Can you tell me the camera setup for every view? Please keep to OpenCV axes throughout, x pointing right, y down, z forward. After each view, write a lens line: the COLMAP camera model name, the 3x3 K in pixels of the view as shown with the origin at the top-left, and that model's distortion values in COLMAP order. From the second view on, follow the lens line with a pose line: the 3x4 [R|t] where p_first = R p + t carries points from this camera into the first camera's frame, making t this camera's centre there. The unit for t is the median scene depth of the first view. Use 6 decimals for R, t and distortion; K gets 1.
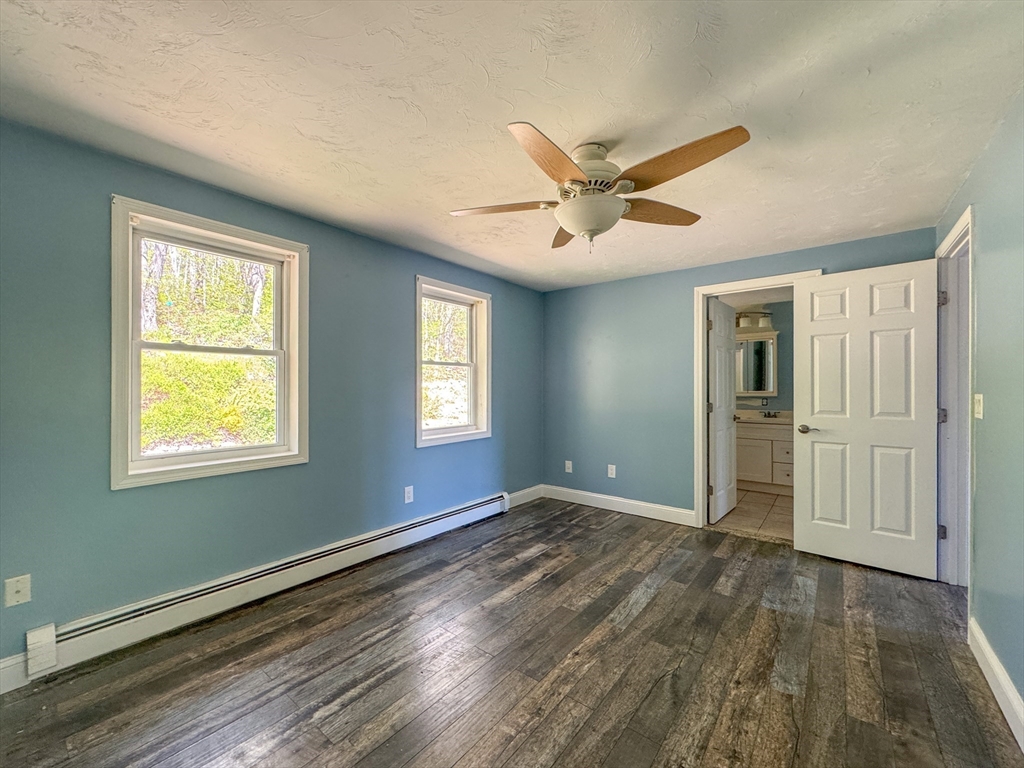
lens RADIAL K [[401.9, 0, 508.8], [0, 401.9, 388.0], [0, 0, 1]] dist [-0.002145, -0.000111]
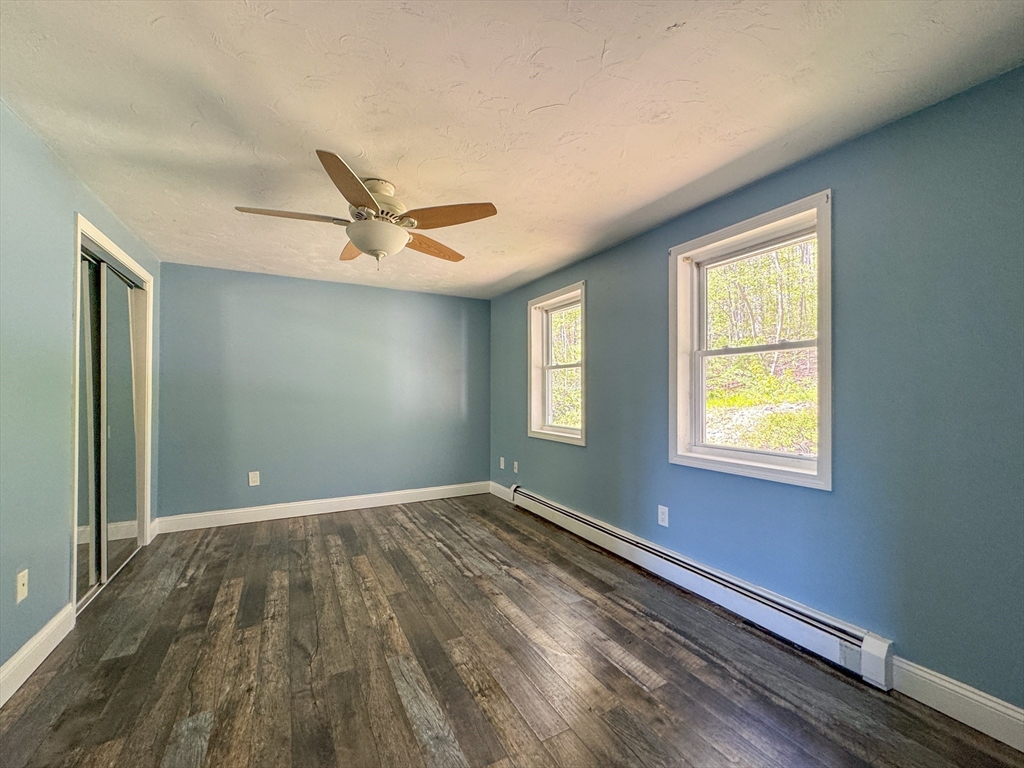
lens RADIAL K [[401.9, 0, 508.8], [0, 401.9, 388.0], [0, 0, 1]] dist [-0.002145, -0.000111]
pose [[-0.366360, -0.012920, -0.930383, 0.982717], [-0.004201, 0.999916, -0.012232, 0.016282], [0.930464, -0.000572, -0.366384, 1.522073]]
